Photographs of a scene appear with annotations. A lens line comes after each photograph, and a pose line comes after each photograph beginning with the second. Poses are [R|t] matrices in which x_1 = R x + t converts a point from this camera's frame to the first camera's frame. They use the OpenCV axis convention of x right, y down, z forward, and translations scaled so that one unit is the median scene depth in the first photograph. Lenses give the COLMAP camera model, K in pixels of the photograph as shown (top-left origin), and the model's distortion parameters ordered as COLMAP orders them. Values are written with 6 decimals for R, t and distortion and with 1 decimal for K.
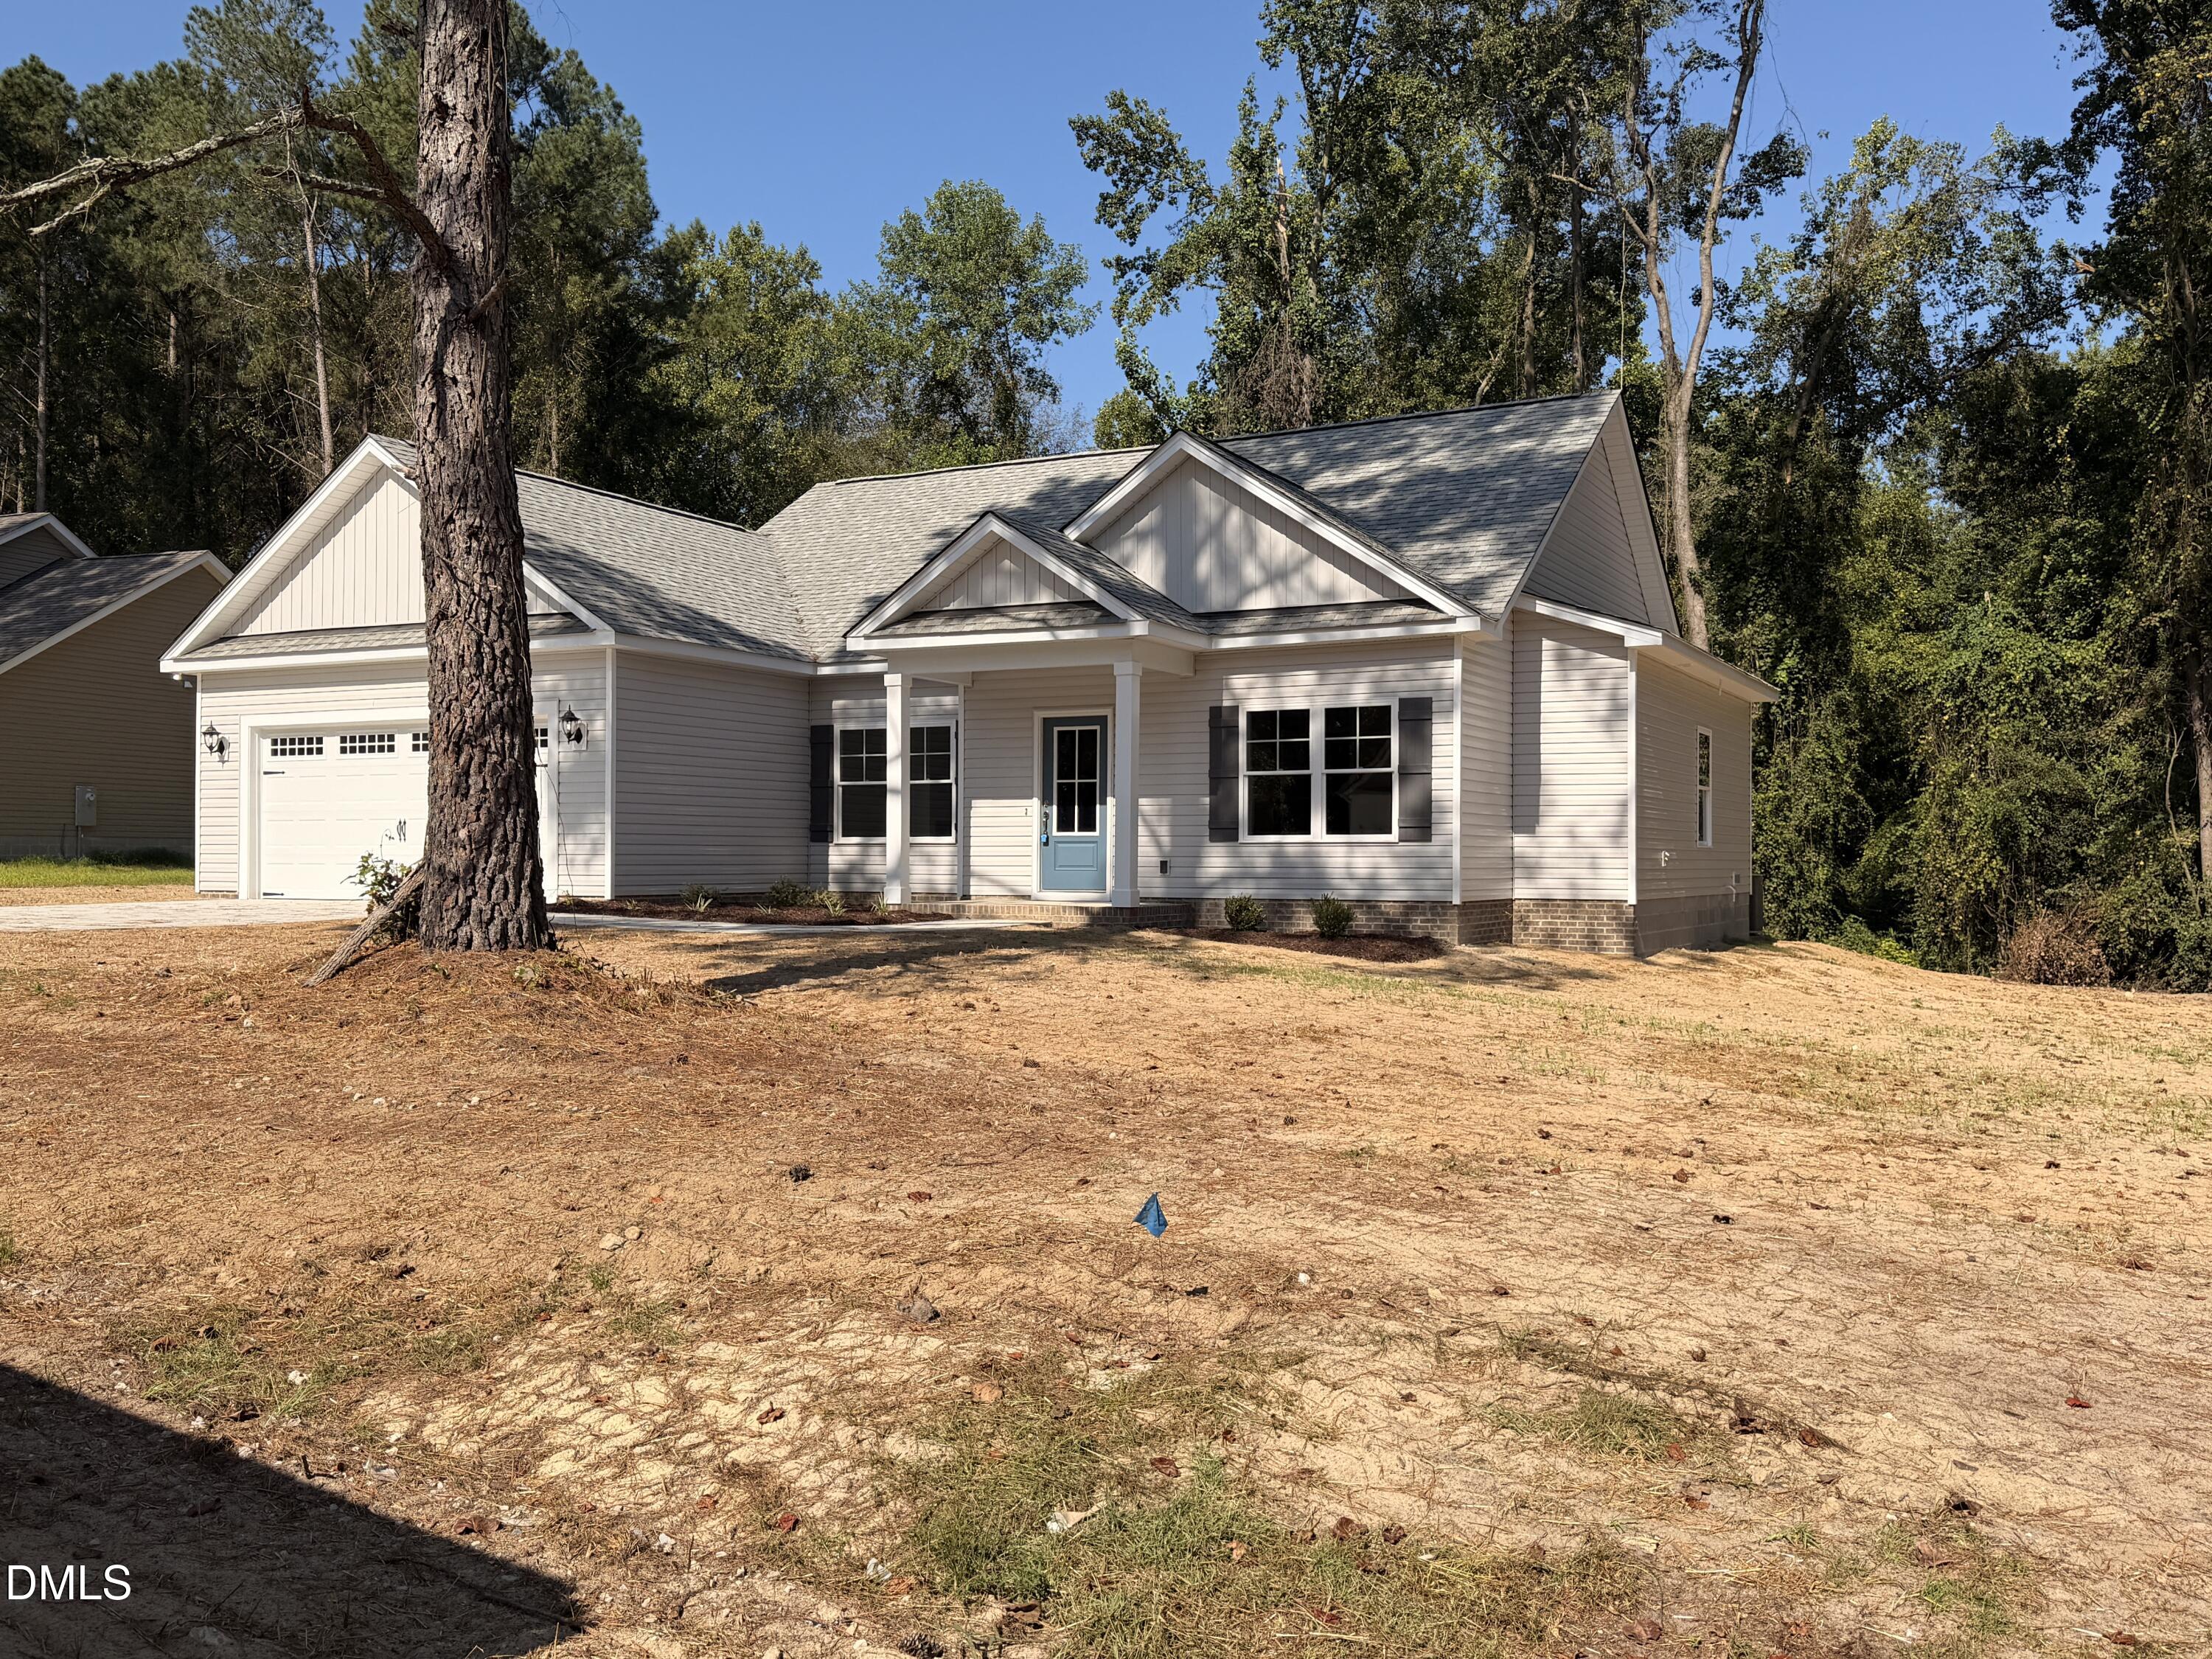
lens RADIAL K [[1912.0, 0, 1167.3], [0, 1912.0, 836.0], [0, 0, 1]] dist [0.088851, -0.119186]
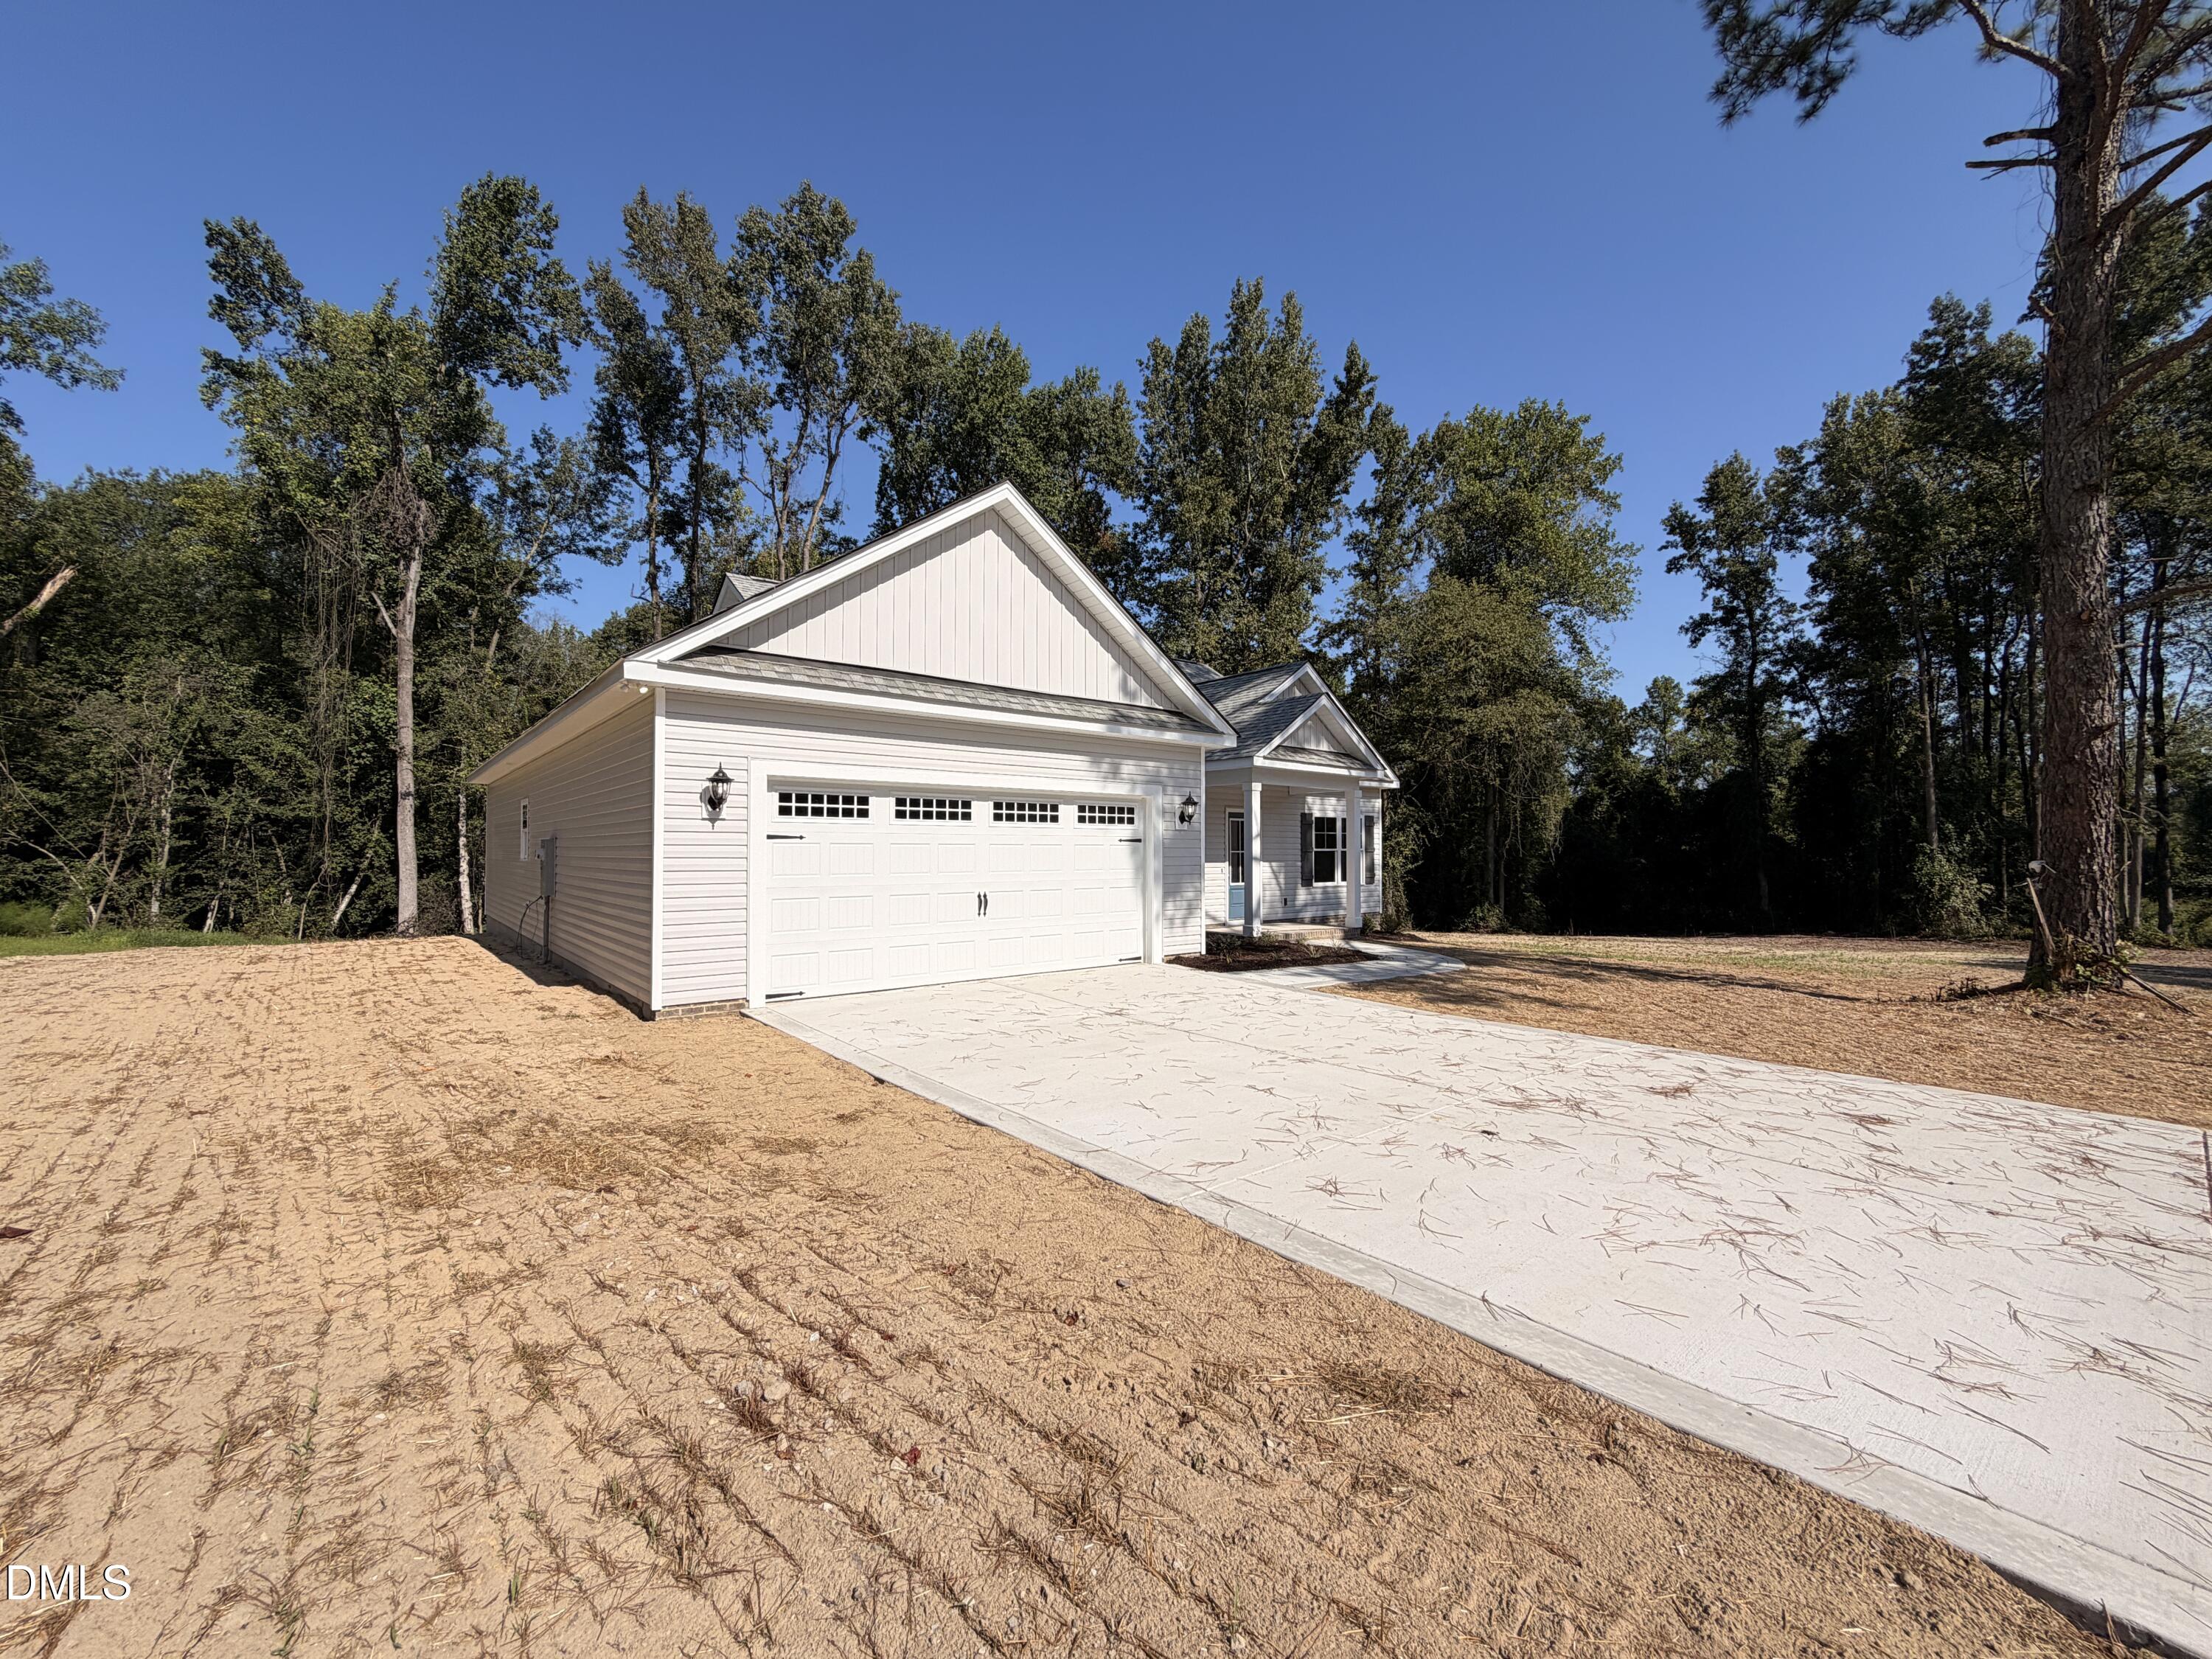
lens RADIAL K [[878.1, 0, 1116.2], [0, 878.1, 829.0], [0, 0, 1]] dist [-0.000507, -0.000241]
pose [[0.396546, 0.022439, 0.917741, -0.836196], [-0.009019, 0.999748, -0.020548, -0.033182], [-0.917971, -0.000129, 0.396648, 0.841477]]
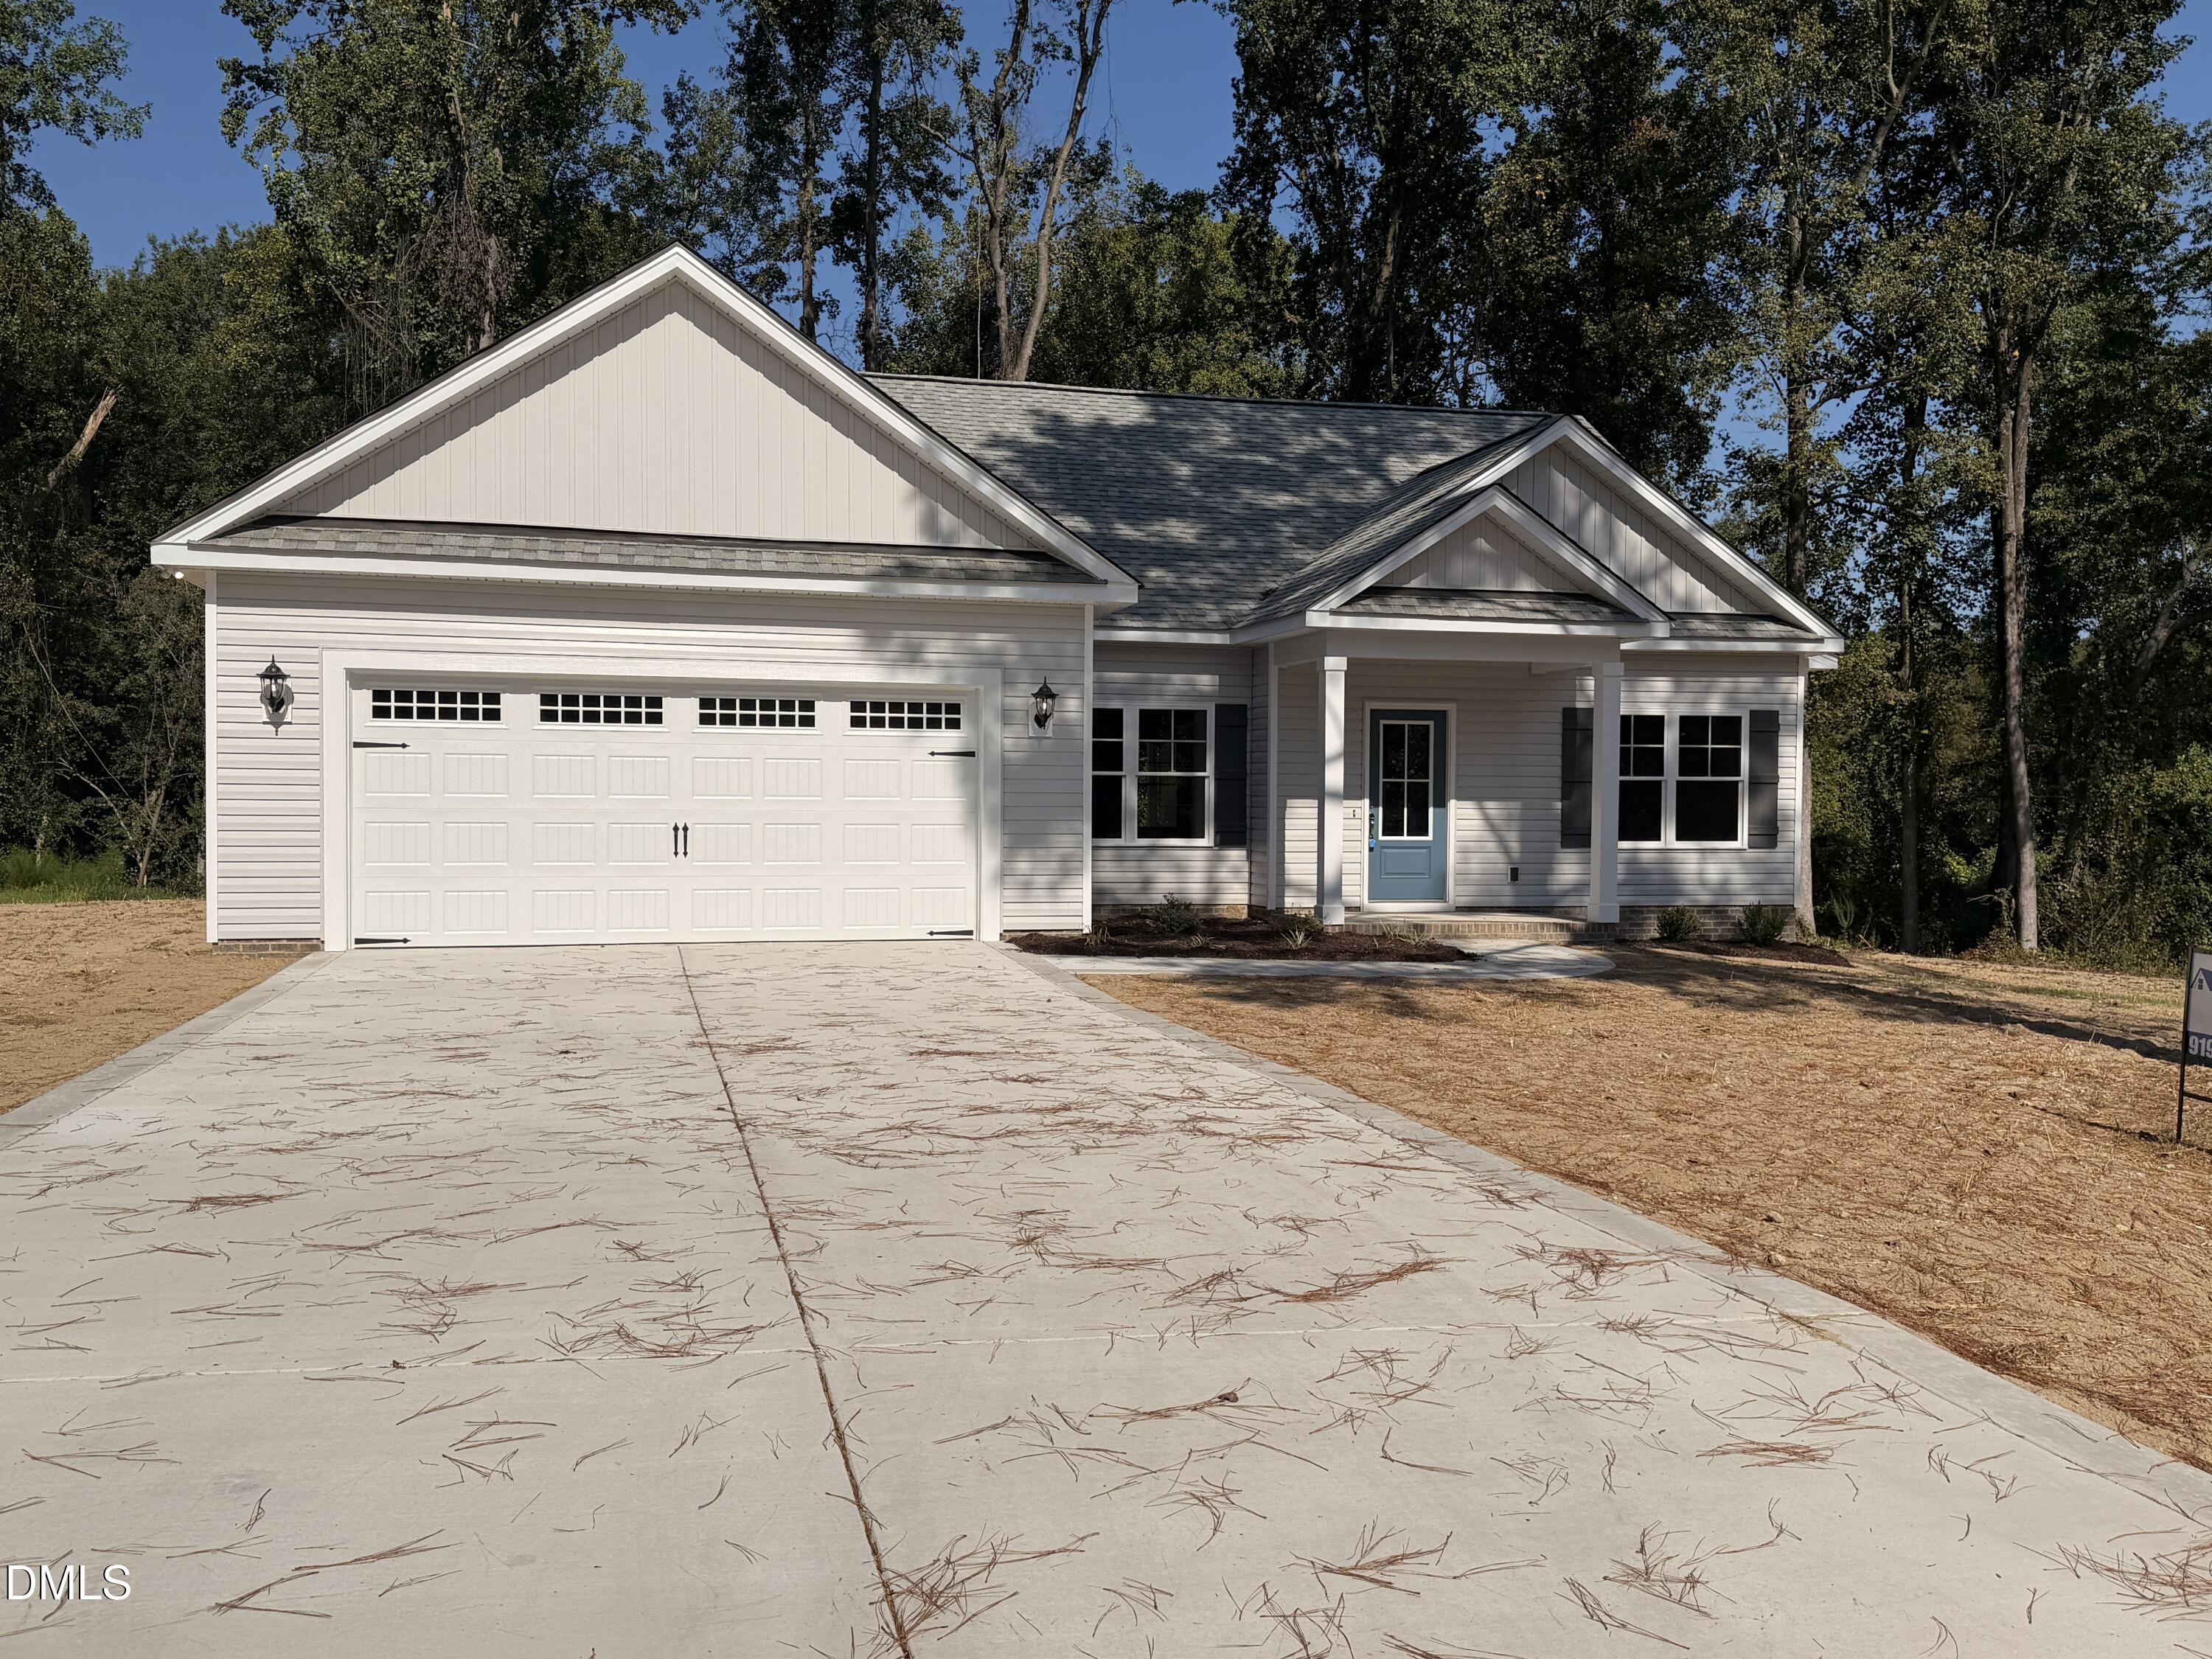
lens RADIAL K [[1912.0, 0, 1167.3], [0, 1912.0, 836.0], [0, 0, 1]] dist [0.088851, -0.119186]
pose [[0.751679, -0.005555, 0.659506, -0.779063], [-0.013404, 0.999629, 0.023698, -0.023651], [-0.659393, -0.026653, 0.751326, 0.410736]]
